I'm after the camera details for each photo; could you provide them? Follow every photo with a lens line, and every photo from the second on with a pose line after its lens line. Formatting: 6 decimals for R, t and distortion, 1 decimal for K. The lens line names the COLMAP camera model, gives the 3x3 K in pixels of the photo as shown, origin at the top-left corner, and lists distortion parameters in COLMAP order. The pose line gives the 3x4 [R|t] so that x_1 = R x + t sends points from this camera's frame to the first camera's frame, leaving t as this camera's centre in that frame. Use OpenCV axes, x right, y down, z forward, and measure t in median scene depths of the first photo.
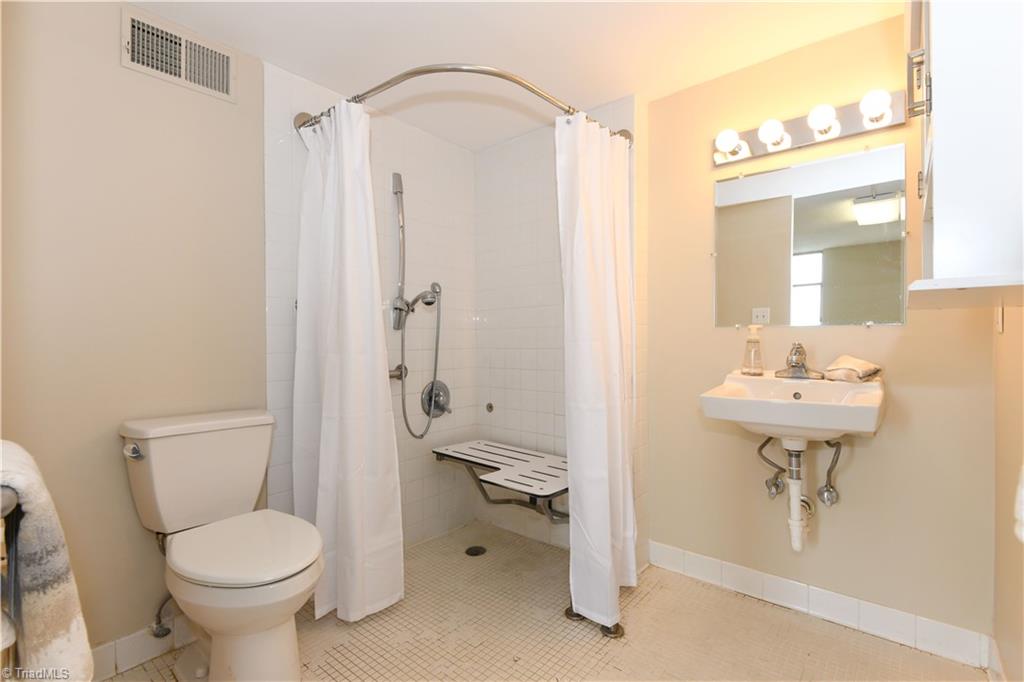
lens RADIAL K [[465.4, 0, 512.0], [0, 465.4, 341.0], [0, 0, 1]] dist [0.017277, -0.015308]
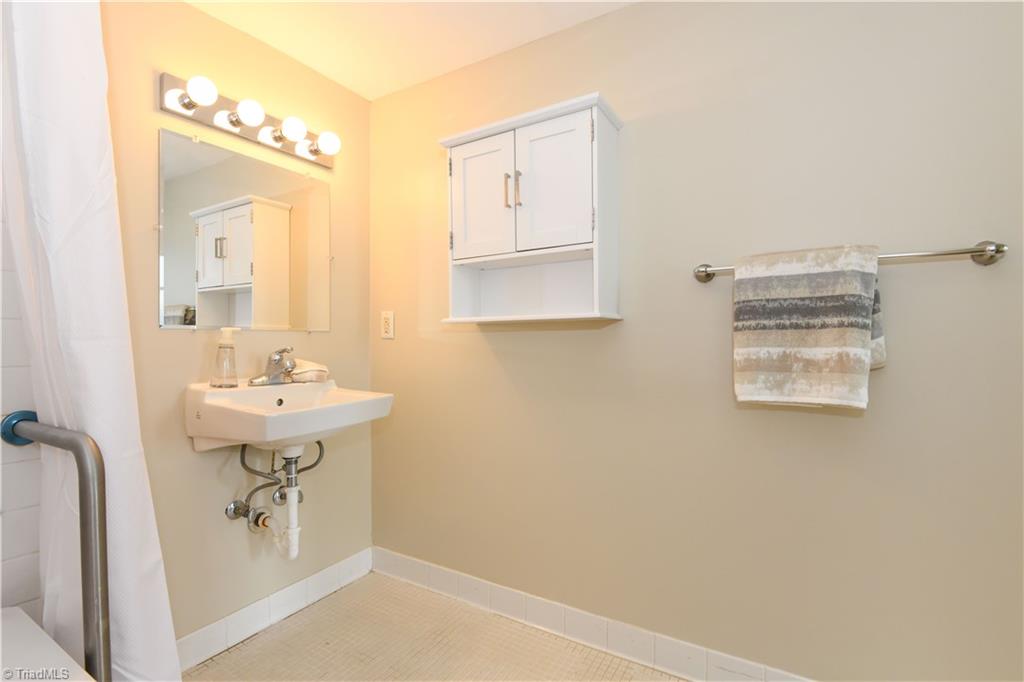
lens RADIAL K [[465.4, 0, 512.0], [0, 465.4, 341.0], [0, 0, 1]] dist [0.017277, -0.015308]
pose [[-0.159922, 0.006691, 0.987107, -0.279986], [0.007324, 0.999958, -0.005591, -0.001018], [-0.987102, 0.006335, -0.159964, 0.437574]]
